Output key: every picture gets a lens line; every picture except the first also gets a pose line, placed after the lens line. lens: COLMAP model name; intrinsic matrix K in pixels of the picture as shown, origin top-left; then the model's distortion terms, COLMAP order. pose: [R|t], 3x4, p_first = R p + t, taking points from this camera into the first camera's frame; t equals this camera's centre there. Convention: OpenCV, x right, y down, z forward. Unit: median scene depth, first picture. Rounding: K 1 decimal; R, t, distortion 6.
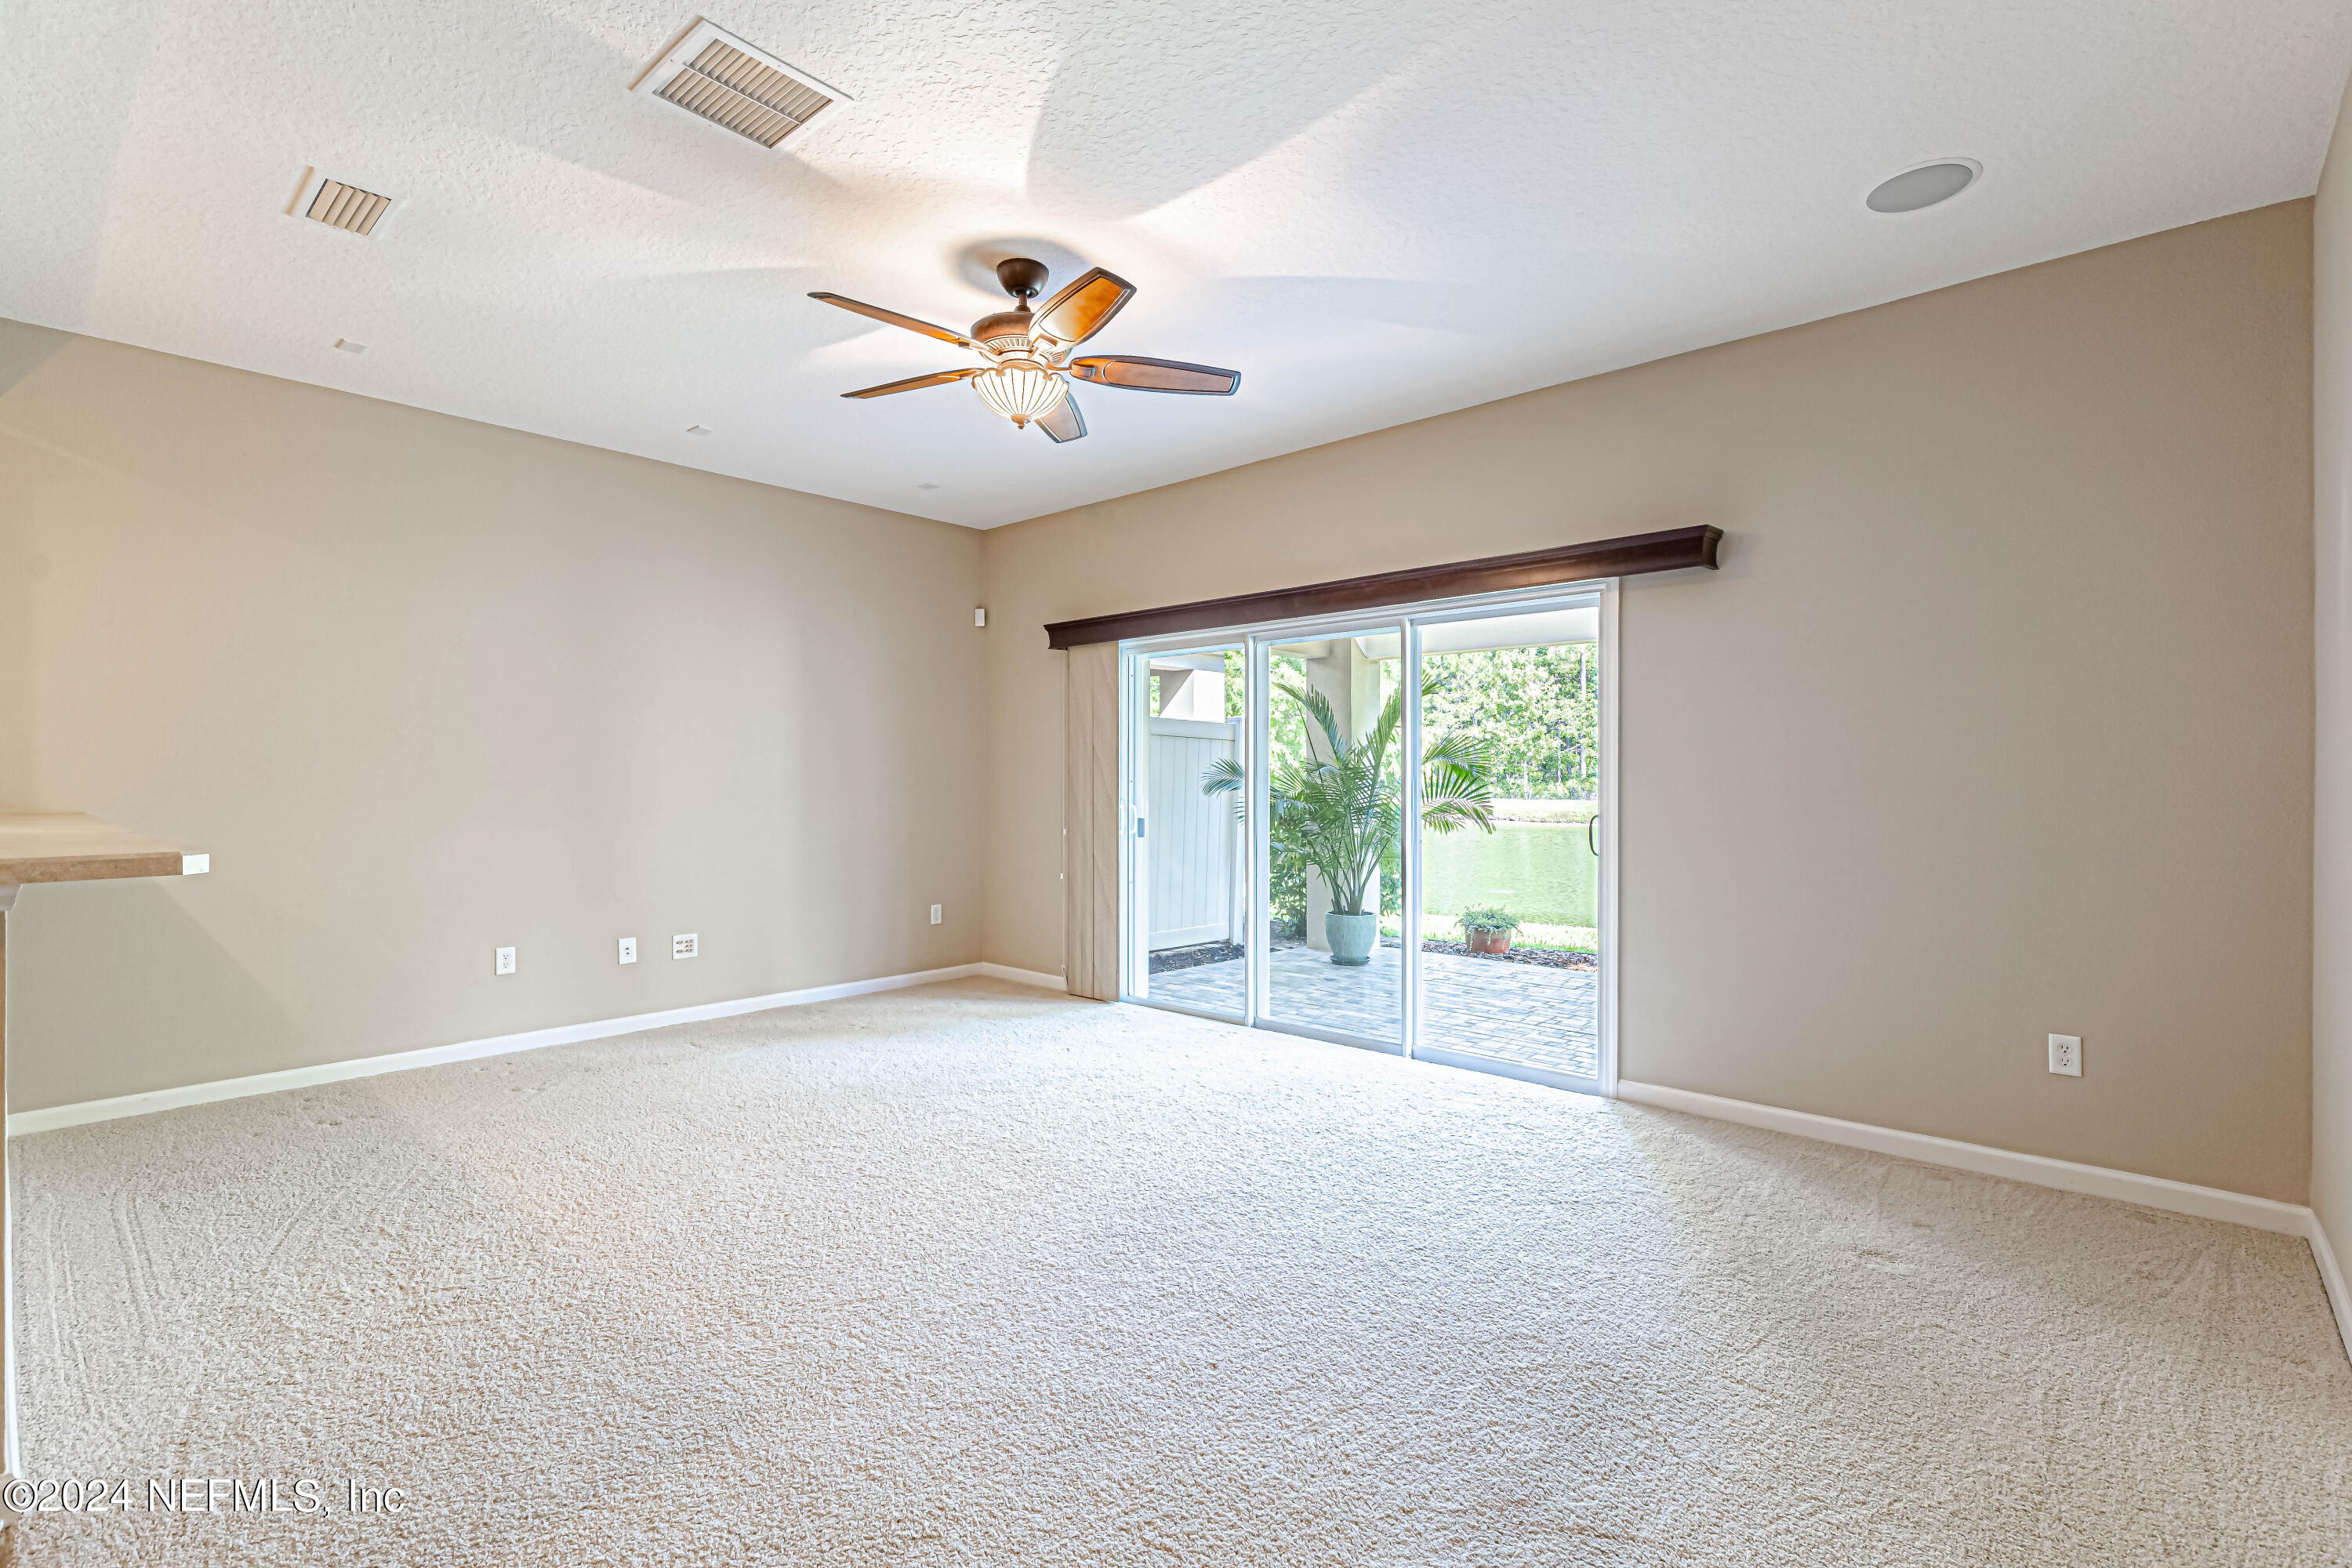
lens RADIAL K [[1067.3, 0, 1178.0], [0, 1067.3, 775.7], [0, 0, 1]] dist [0.009500, -0.001211]
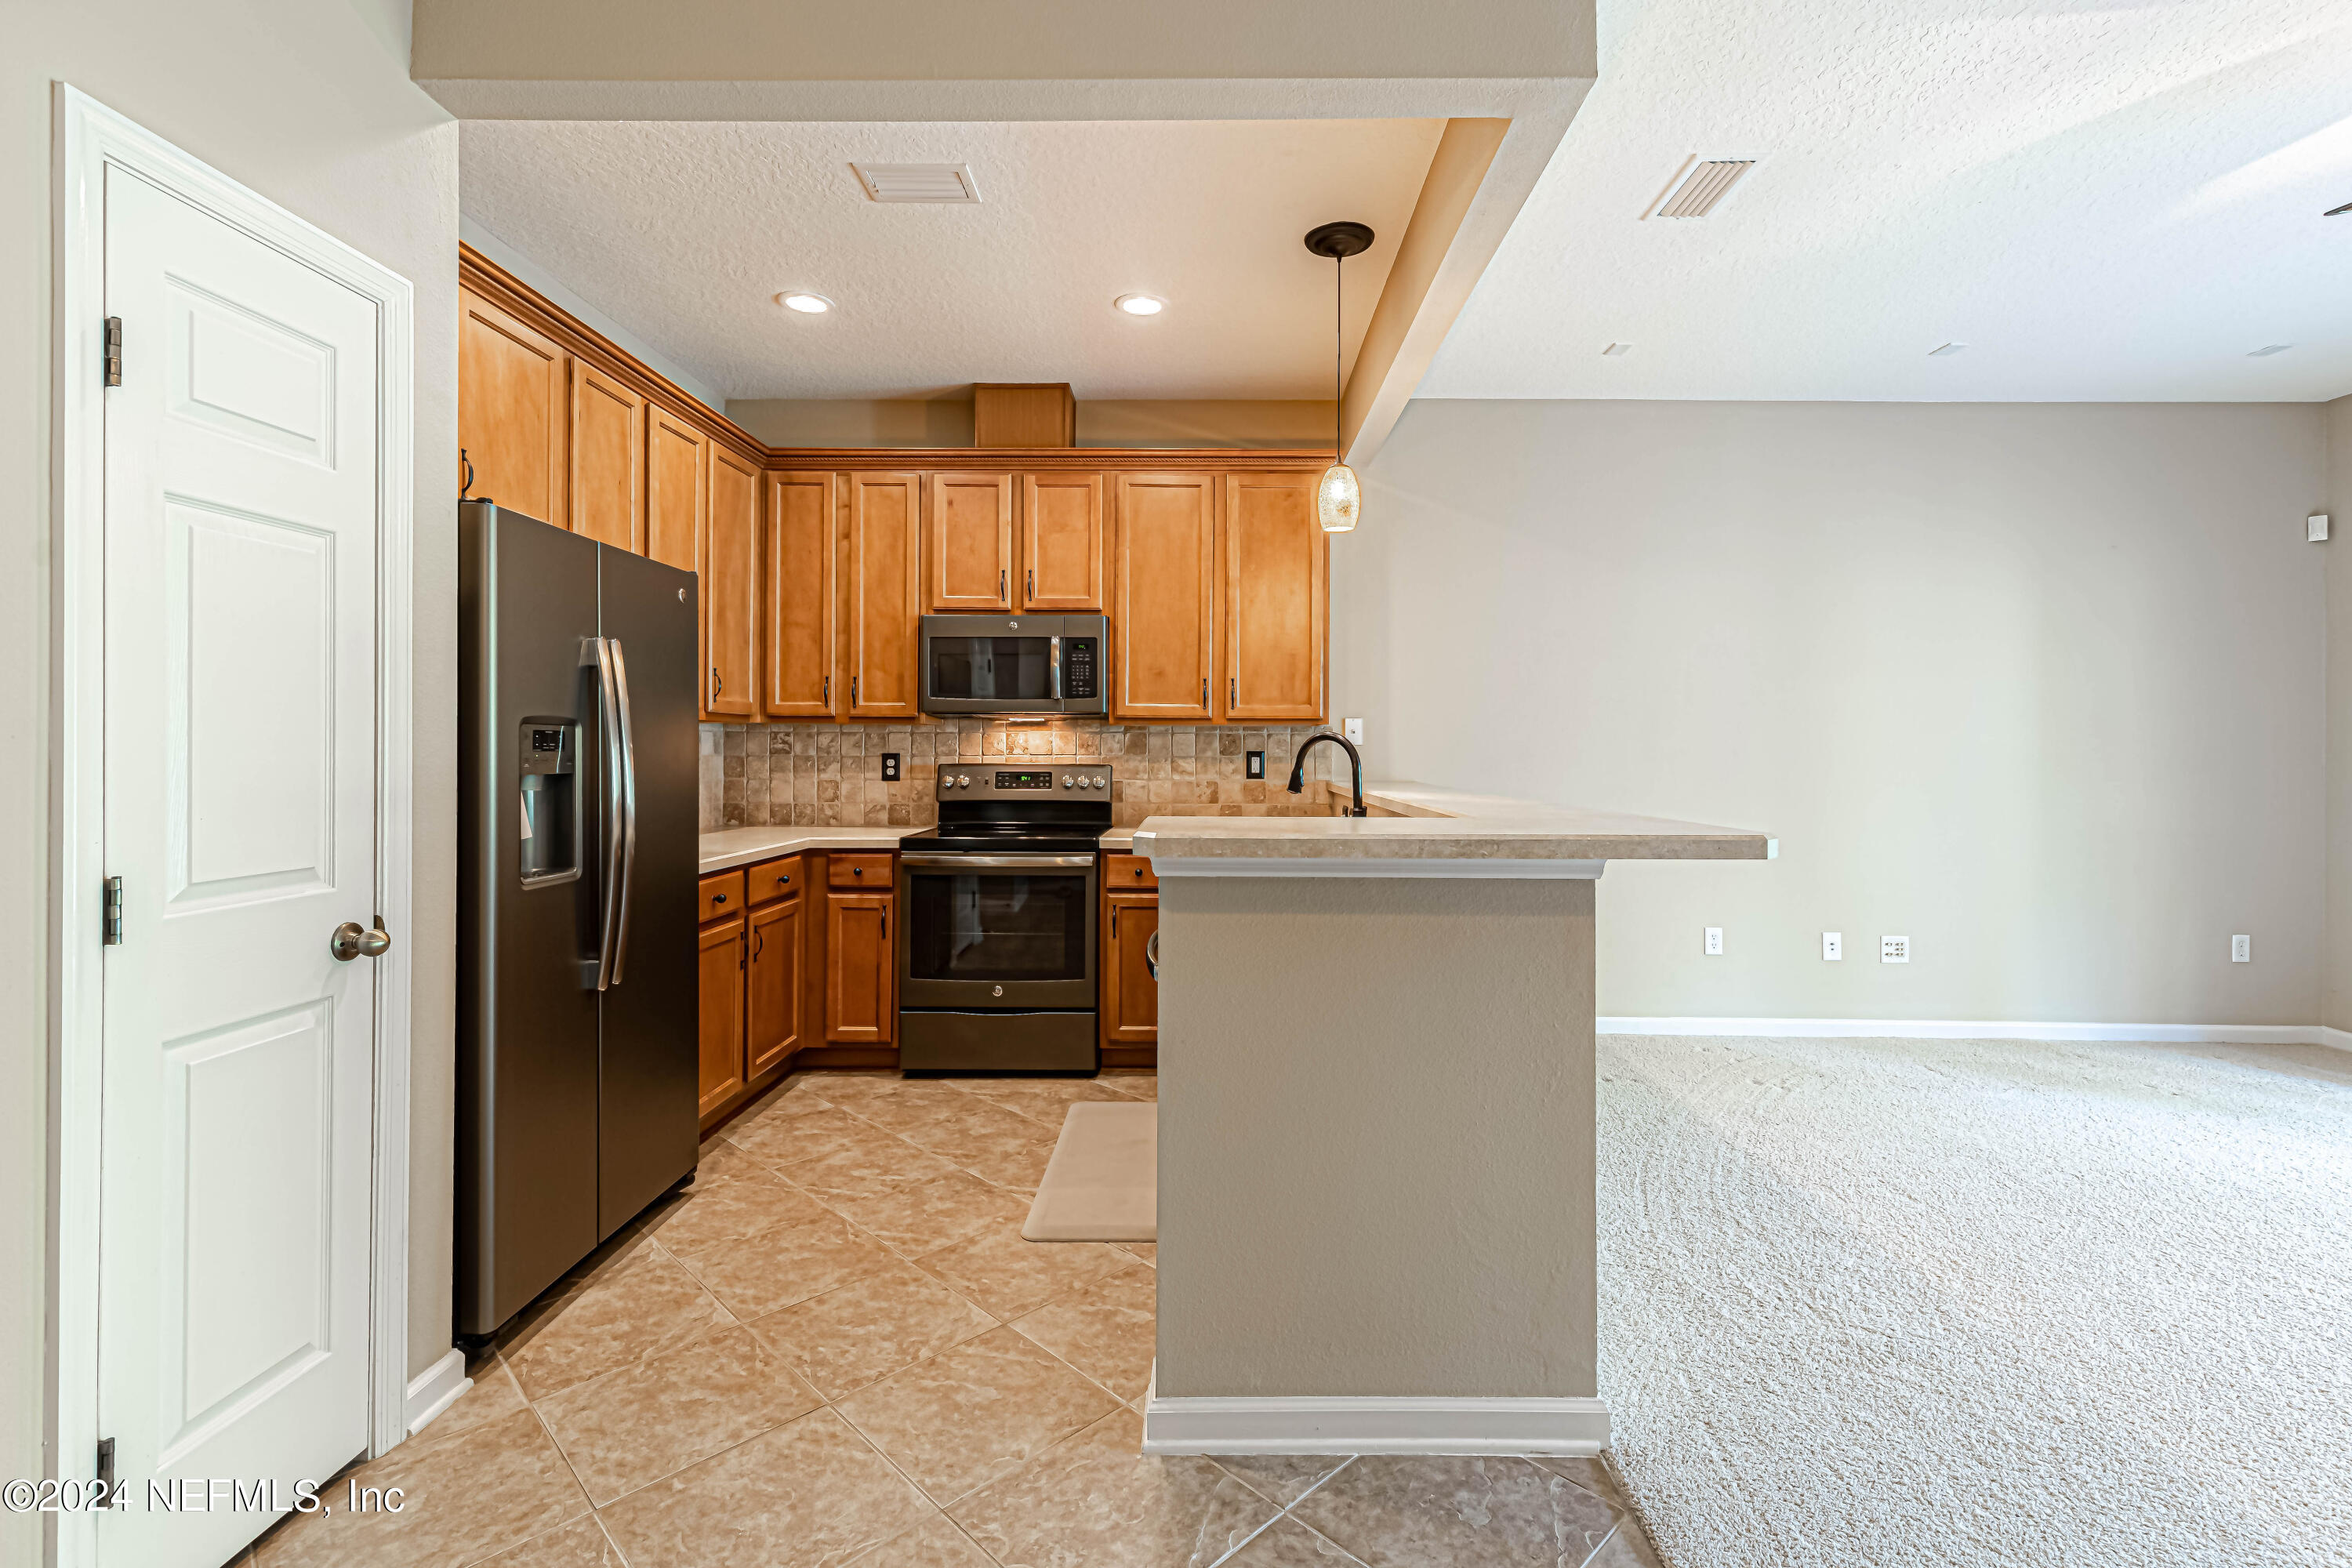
lens RADIAL K [[1074.5, 0, 1204.5], [0, 1074.5, 739.9], [0, 0, 1]] dist [0.007727, -0.001173]
pose [[0.666581, -0.002748, -0.745428, -0.187002], [-0.004595, 0.999959, -0.007796, -0.002037], [0.745419, 0.008622, 0.666541, -0.008397]]
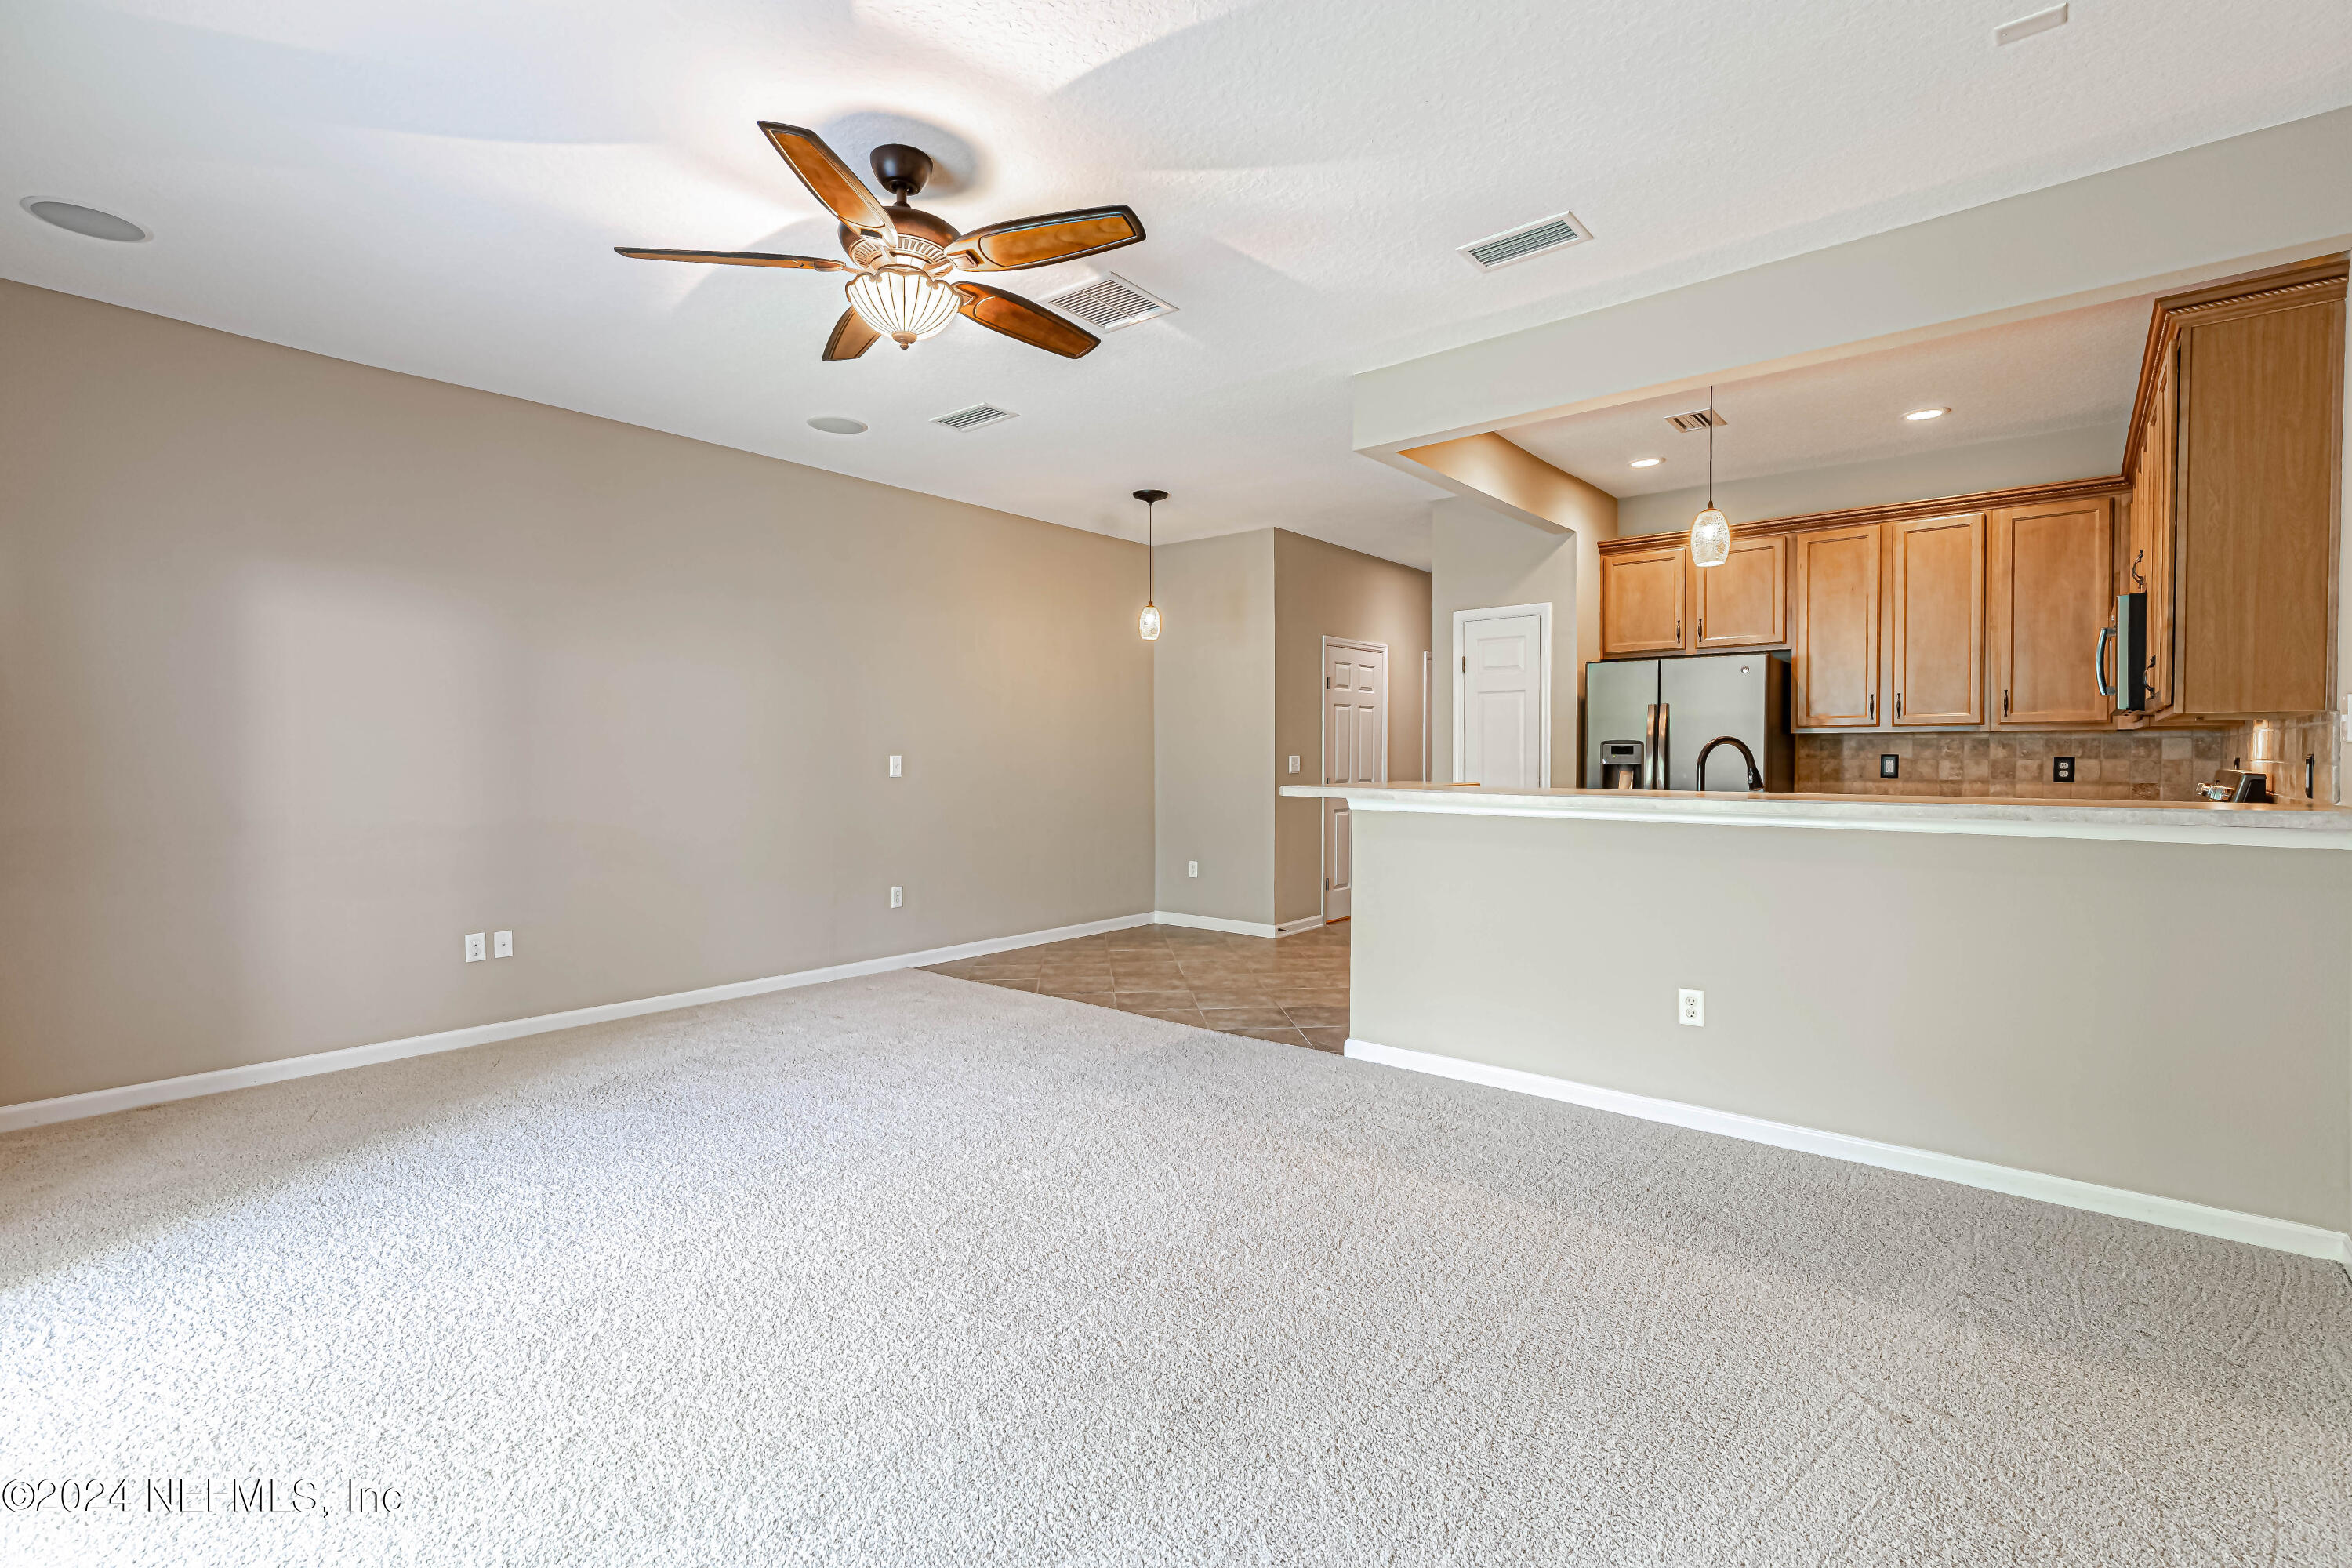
lens RADIAL K [[1054.1, 0, 1176.2], [0, 1054.1, 764.6], [0, 0, 1]] dist [0.000071, -0.000773]
pose [[-0.999341, 0.001186, -0.036286, -0.210694], [0.000825, 0.999950, 0.009959, -0.000235], [0.036296, 0.009923, -0.999292, 1.178601]]
